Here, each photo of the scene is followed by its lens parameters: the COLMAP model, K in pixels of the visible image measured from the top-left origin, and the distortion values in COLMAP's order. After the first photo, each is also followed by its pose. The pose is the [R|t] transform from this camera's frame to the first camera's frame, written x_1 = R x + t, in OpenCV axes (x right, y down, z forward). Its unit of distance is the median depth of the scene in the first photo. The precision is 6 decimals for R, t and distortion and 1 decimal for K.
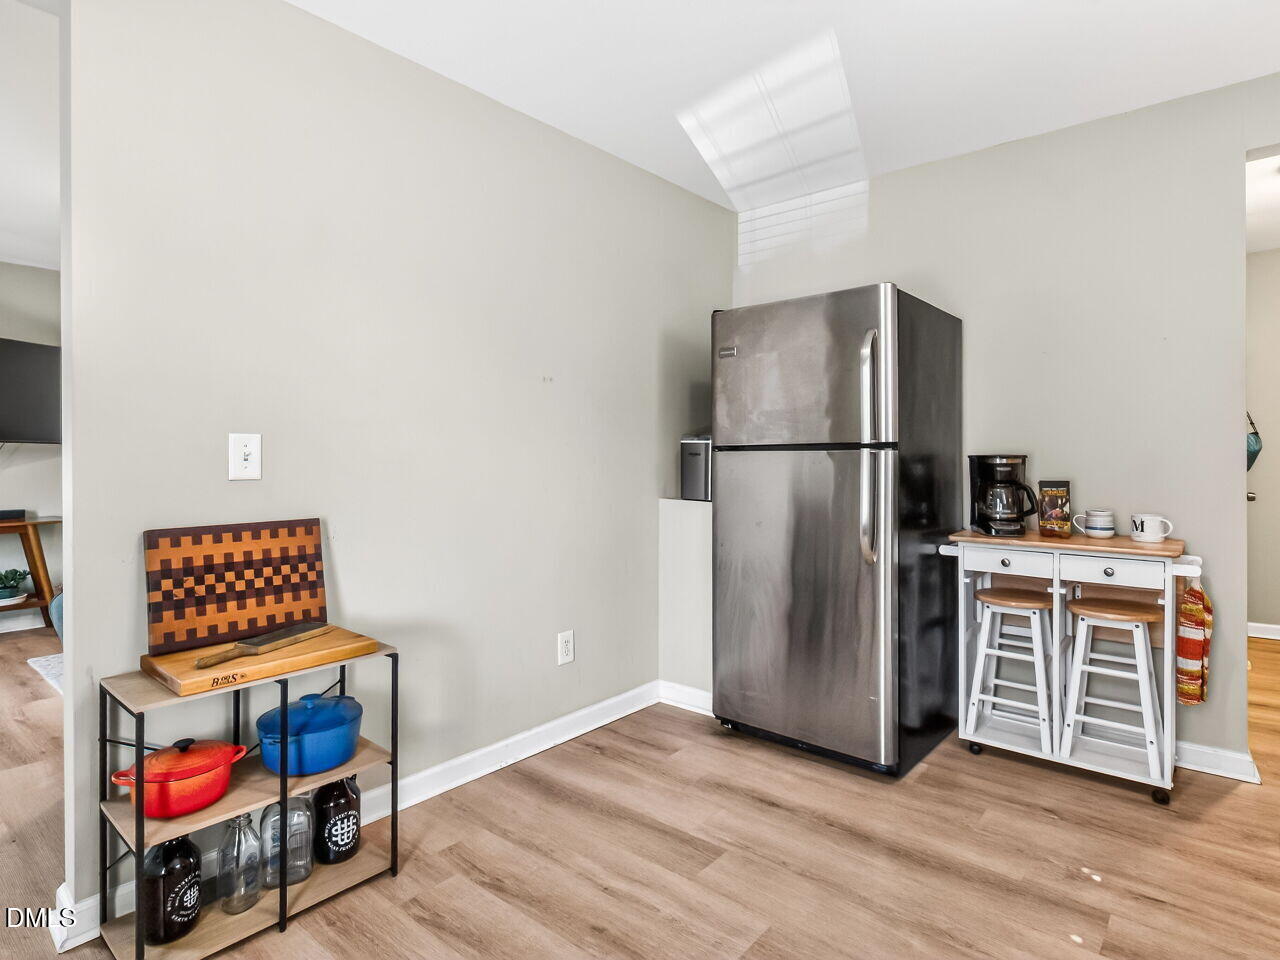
lens RADIAL K [[703.5, 0, 639.8], [0, 703.5, 450.8], [0, 0, 1]] dist [-0.001370, -0.000763]
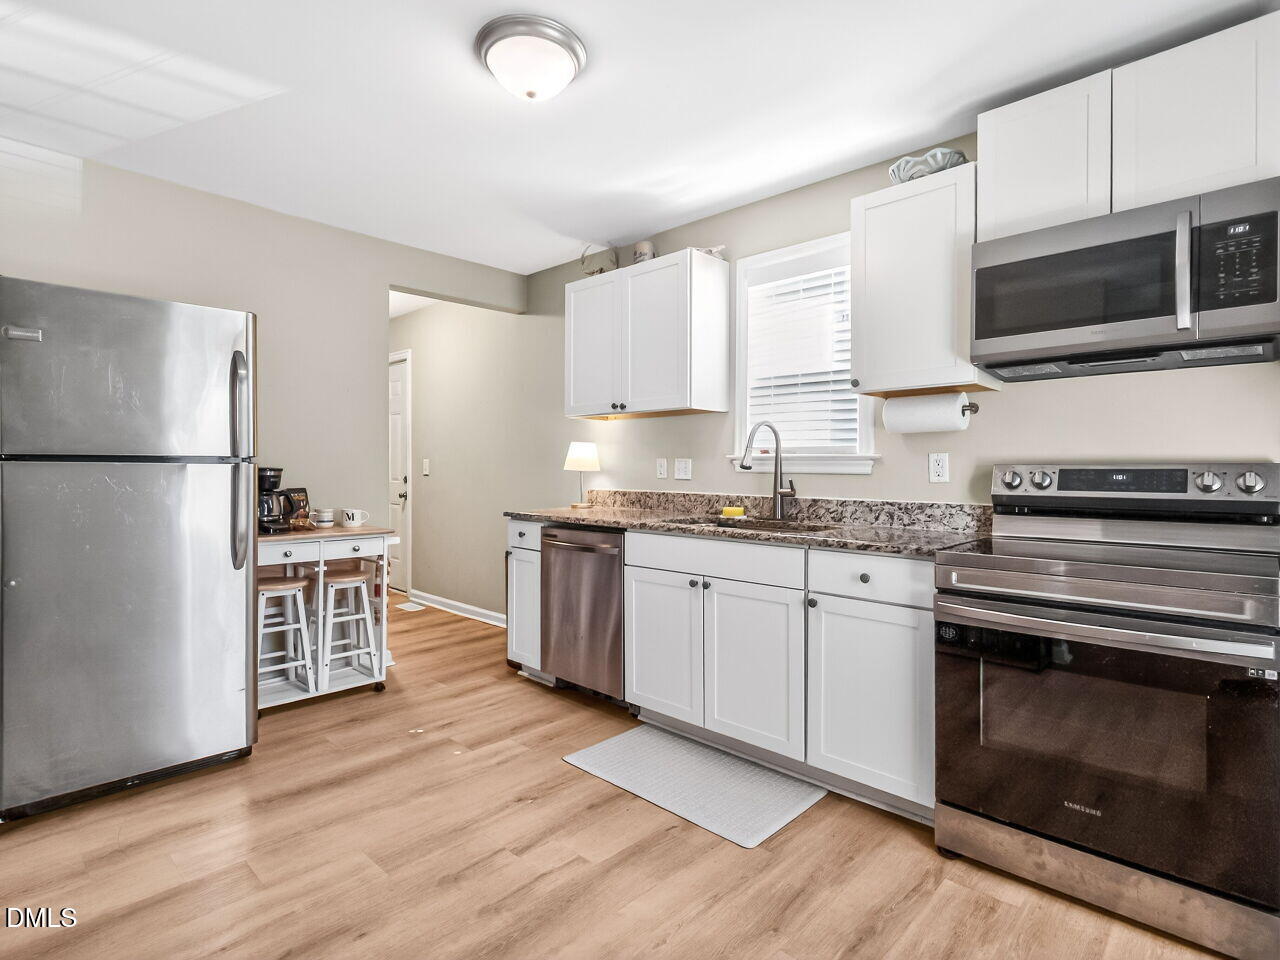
lens RADIAL K [[669.0, 0, 634.9], [0, 669.0, 471.2], [0, 0, 1]] dist [0.007355, -0.006012]
pose [[0.059729, 0.000025, 0.998215, -0.663323], [-0.014112, 0.999900, 0.000819, 0.001552], [-0.998115, -0.014136, 0.059724, 0.326017]]
